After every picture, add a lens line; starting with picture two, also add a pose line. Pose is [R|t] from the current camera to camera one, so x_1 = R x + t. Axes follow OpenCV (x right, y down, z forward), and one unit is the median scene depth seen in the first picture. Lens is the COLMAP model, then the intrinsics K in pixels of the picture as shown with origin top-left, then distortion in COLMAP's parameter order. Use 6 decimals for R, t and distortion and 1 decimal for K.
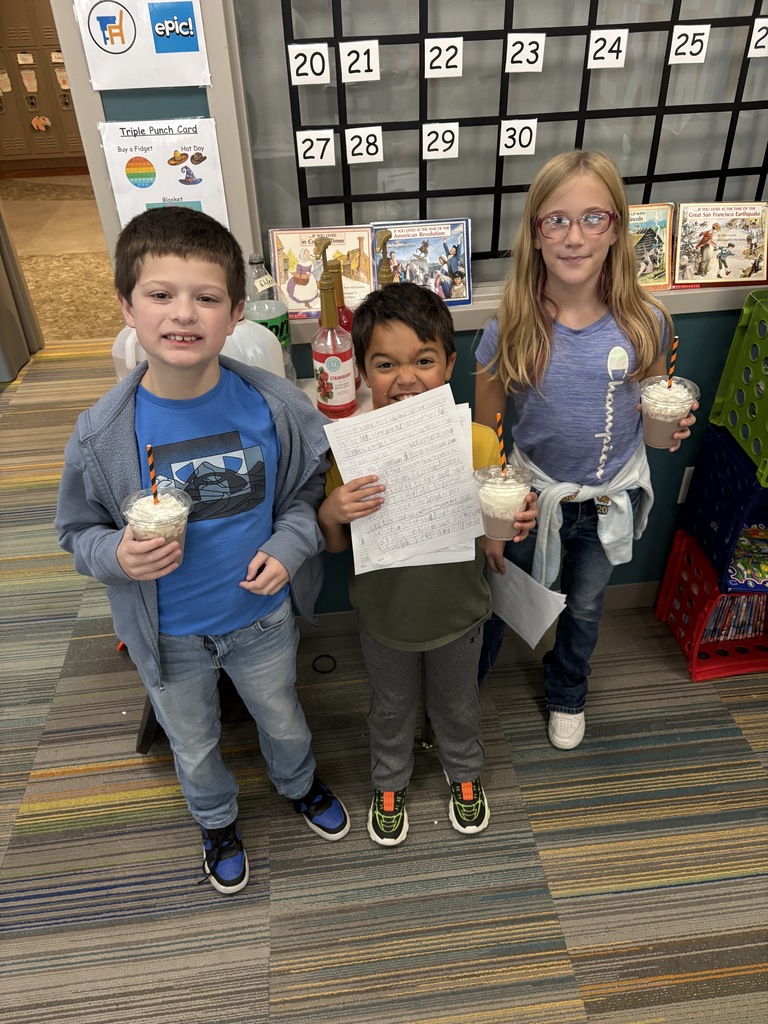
lens RADIAL K [[790.4, 0, 383.5], [0, 790.4, 517.7], [0, 0, 1]] dist [0.063915, -0.082146]
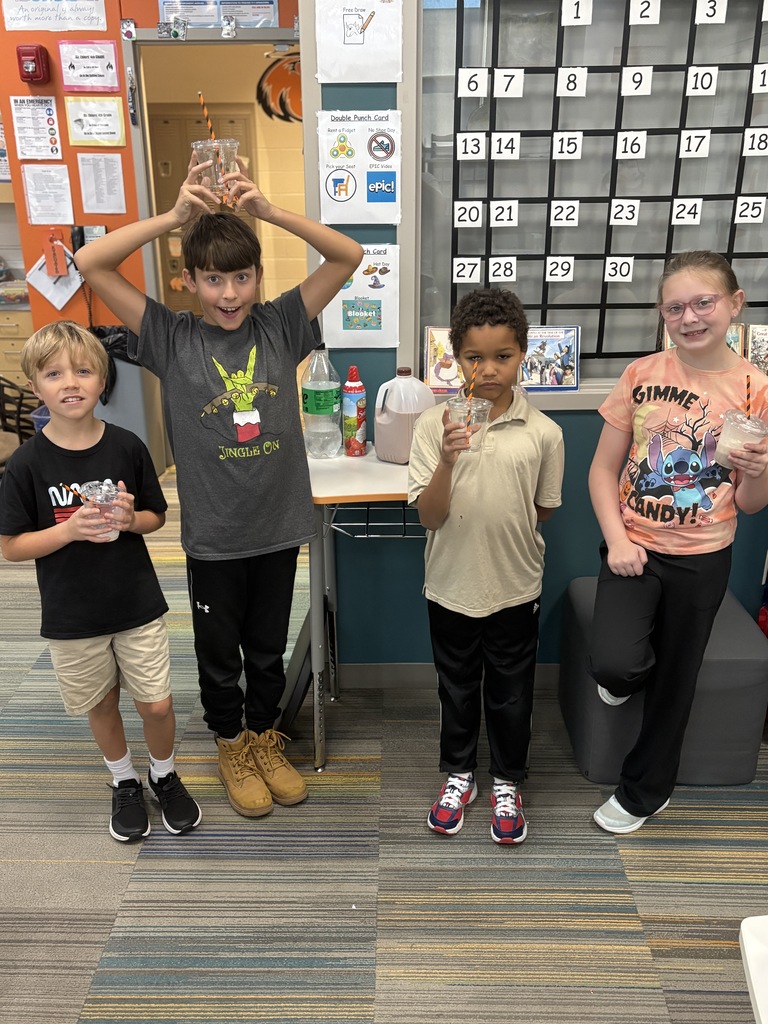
lens RADIAL K [[963.0, 0, 372.5], [0, 963.0, 512.9], [0, 0, 1]] dist [0.022833, 0.000000]
pose [[0.990484, 0.068171, -0.119561, -0.018393], [-0.096094, 0.964453, -0.246162, 0.353275], [0.098530, 0.255308, 0.961826, -0.489136]]
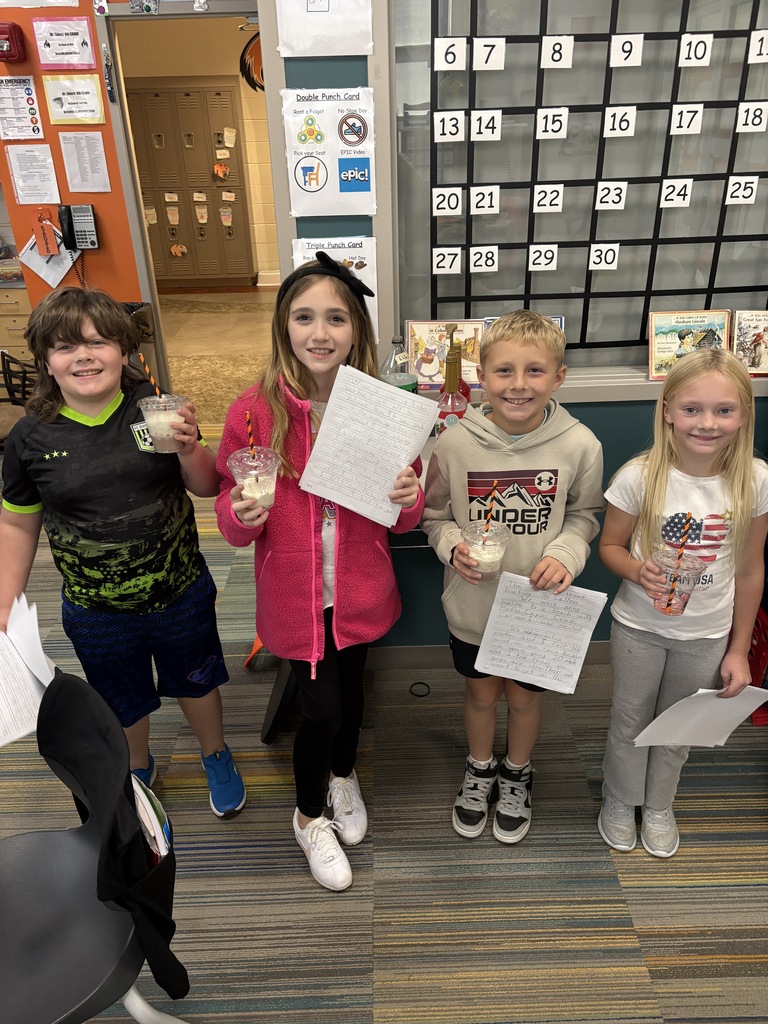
lens RADIAL K [[790.4, 0, 385.5], [0, 790.4, 513.2], [0, 0, 1]] dist [0.063915, -0.082146]
pose [[0.995164, 0.048648, -0.085332, -0.052116], [-0.060872, 0.987251, -0.147070, 0.142309], [0.077090, 0.151553, 0.985438, -0.230021]]
